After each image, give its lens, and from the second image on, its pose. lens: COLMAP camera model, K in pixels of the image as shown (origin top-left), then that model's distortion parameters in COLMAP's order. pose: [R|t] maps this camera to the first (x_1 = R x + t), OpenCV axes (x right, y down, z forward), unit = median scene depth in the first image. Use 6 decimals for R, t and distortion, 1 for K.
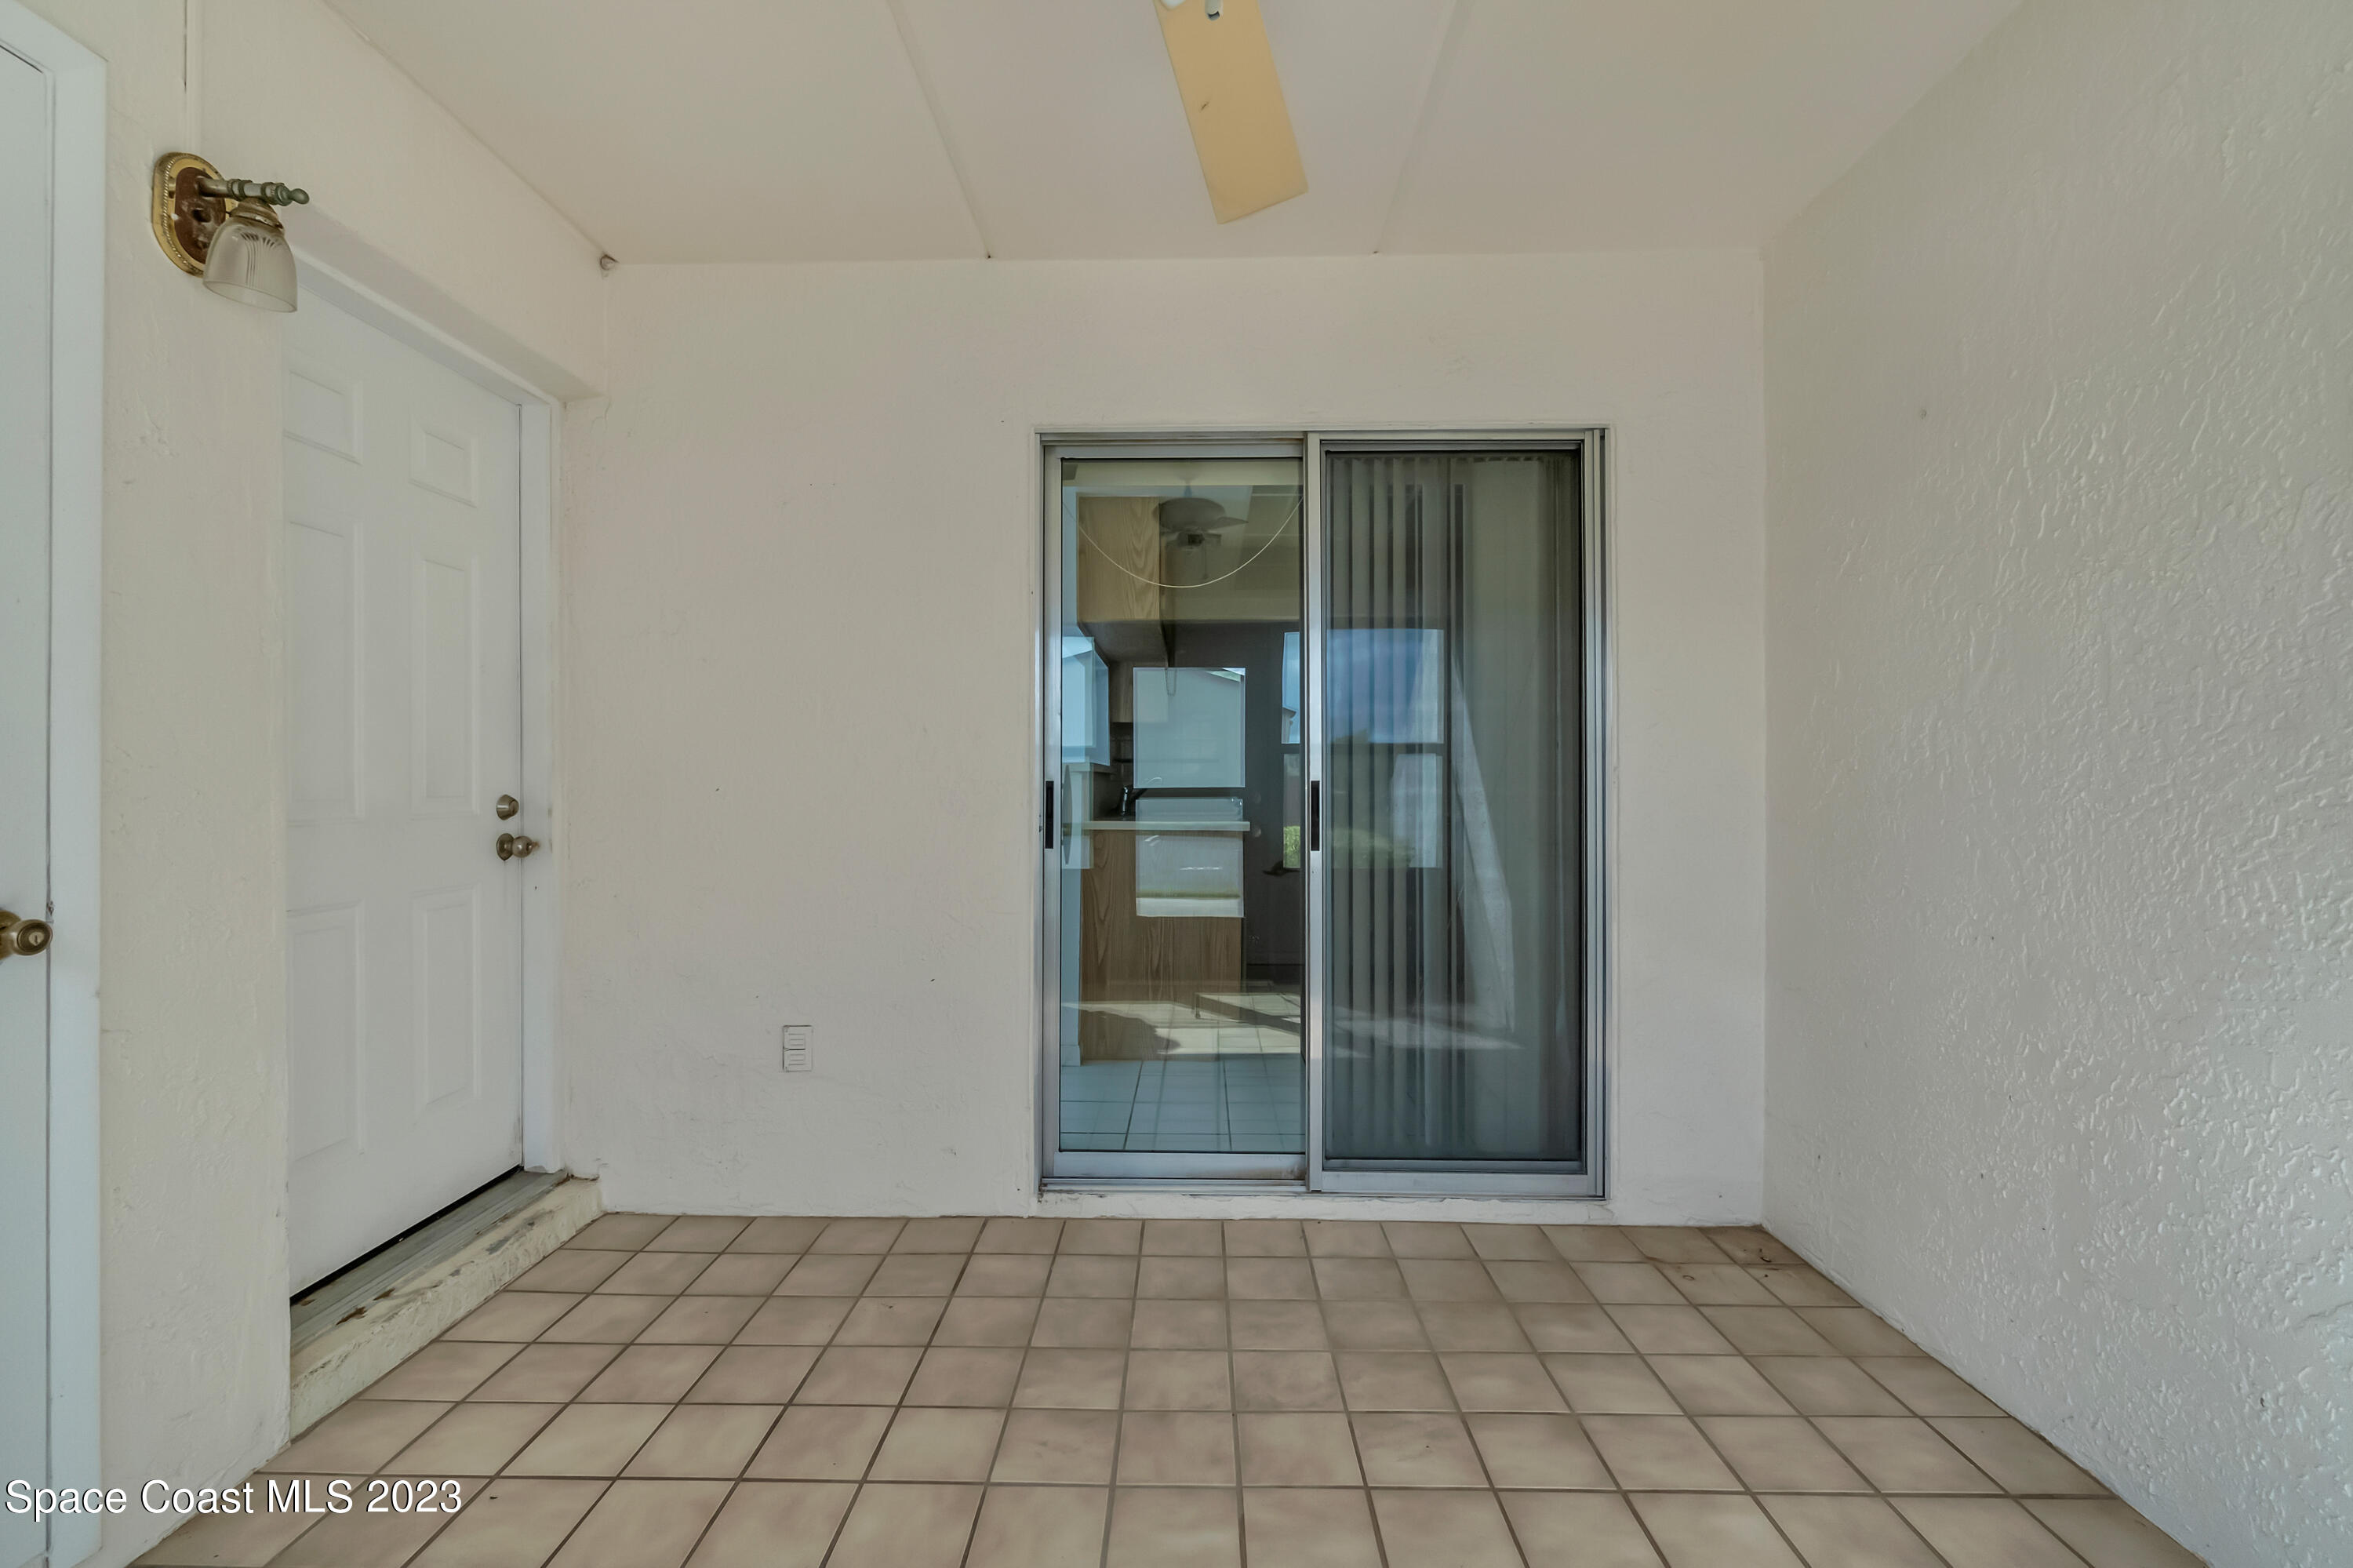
lens RADIAL K [[1025.1, 0, 1167.6], [0, 1025.1, 782.0], [0, 0, 1]] dist [-0.005550, 0.002044]
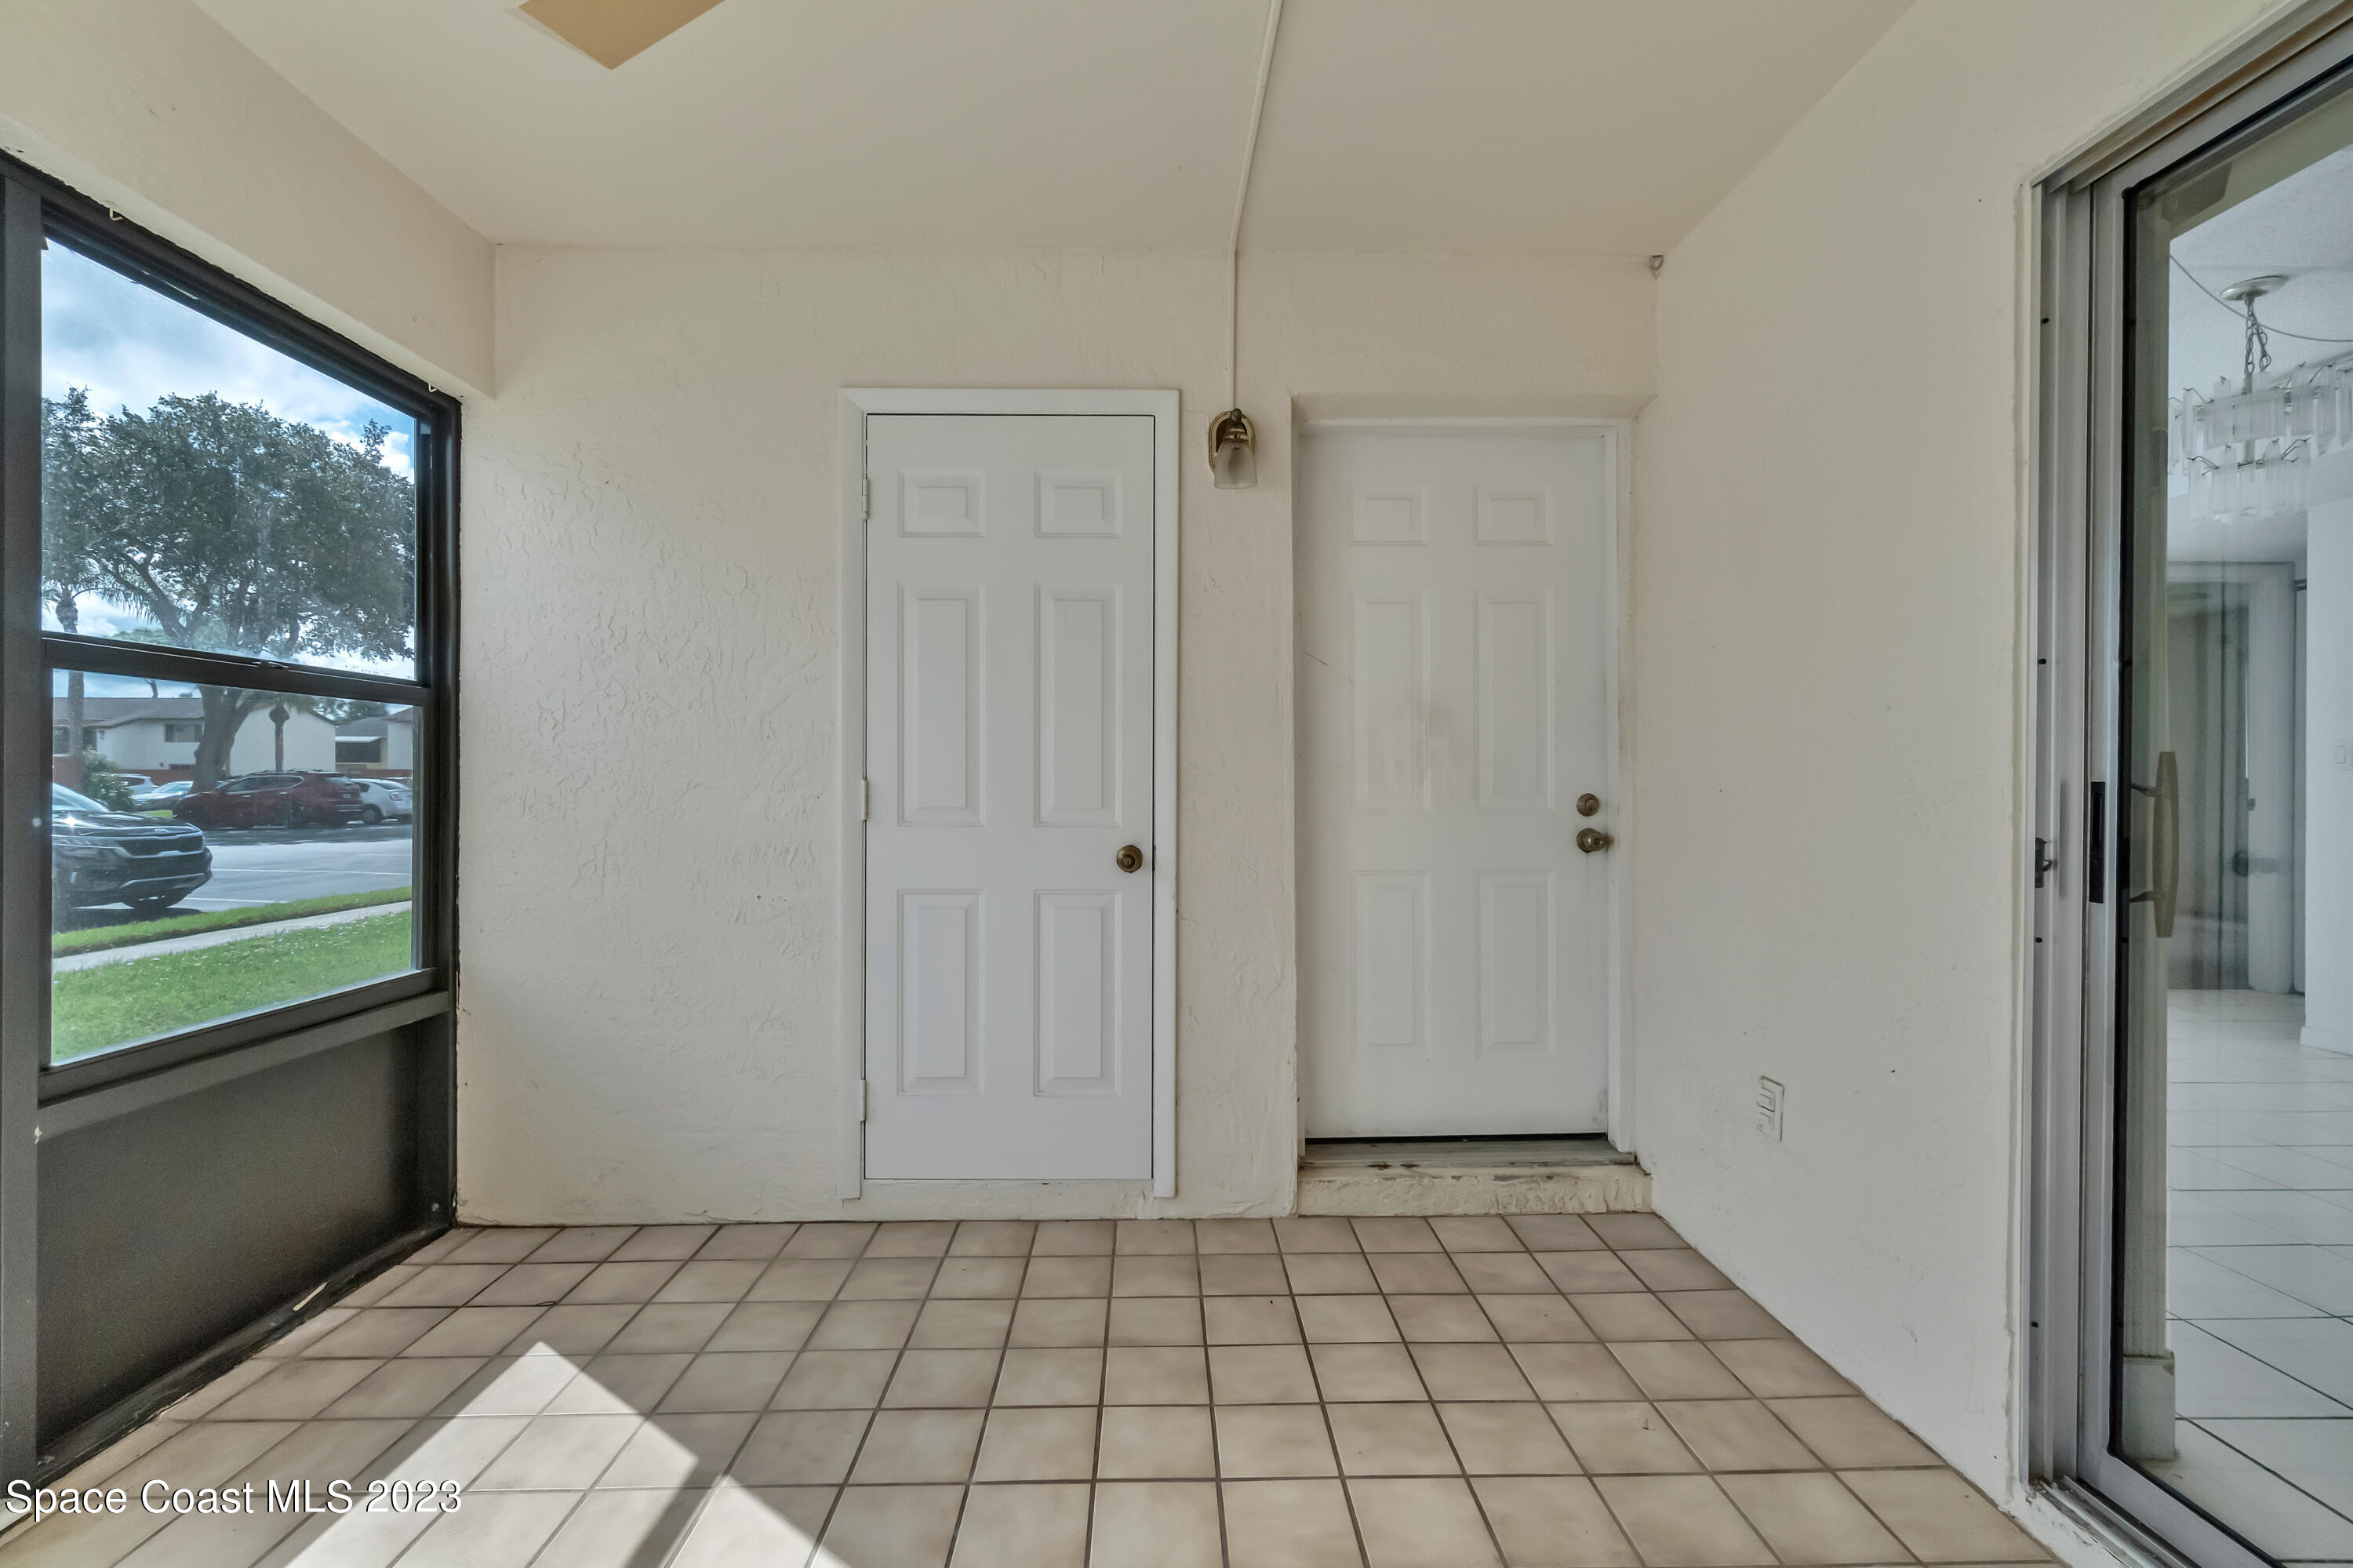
lens RADIAL K [[1025.1, 0, 1176.2], [0, 1025.1, 784.7], [0, 0, 1]] dist [-0.005550, 0.002044]
pose [[0.057757, 0.005049, -0.998318, 0.476536], [-0.000135, 0.999987, 0.005050, -0.003047], [0.998331, -0.000157, 0.057757, 0.534704]]
